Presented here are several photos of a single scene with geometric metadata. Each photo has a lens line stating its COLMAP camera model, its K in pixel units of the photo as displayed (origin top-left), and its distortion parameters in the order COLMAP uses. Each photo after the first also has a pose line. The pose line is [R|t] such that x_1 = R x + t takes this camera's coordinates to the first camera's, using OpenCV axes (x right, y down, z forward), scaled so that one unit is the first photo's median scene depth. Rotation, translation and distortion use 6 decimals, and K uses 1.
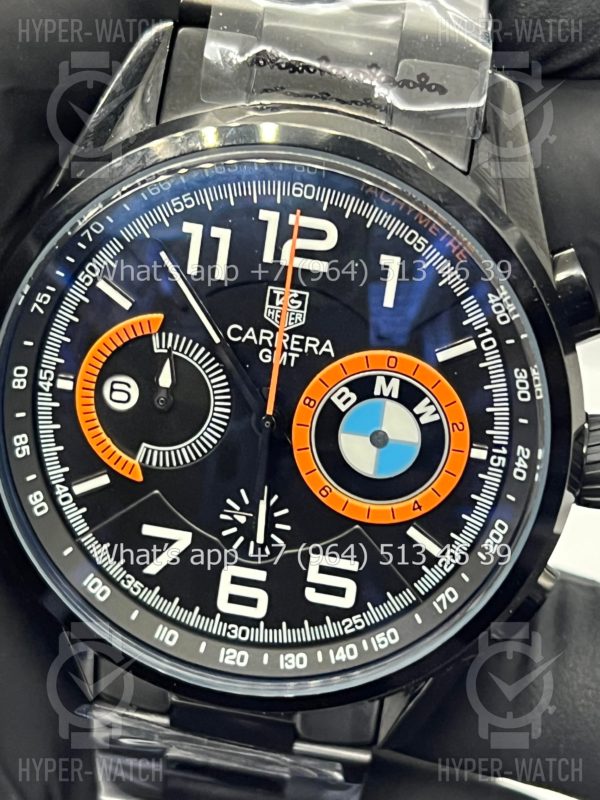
lens RADIAL K [[2146.6, 0, 298.9], [0, 2146.6, 396.9], [0, 0, 1]] dist [0.337040, 0.000000]
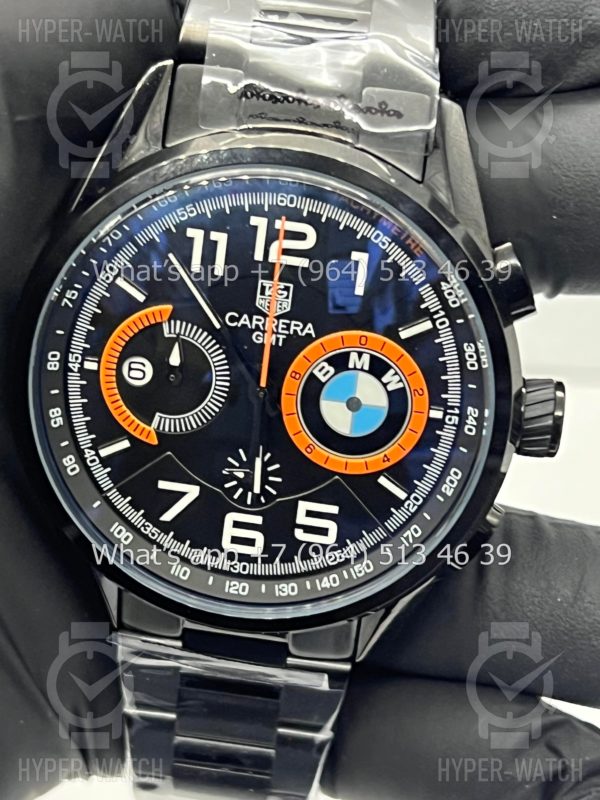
lens RADIAL K [[2146.6, 0, 308.2], [0, 2146.6, 425.2], [0, 0, 1]] dist [0.337040, 0.000000]
pose [[0.999067, -0.026796, 0.033865, -0.029442], [0.025782, 0.999216, 0.030046, -0.005551], [-0.034643, -0.029144, 0.998975, -0.206215]]
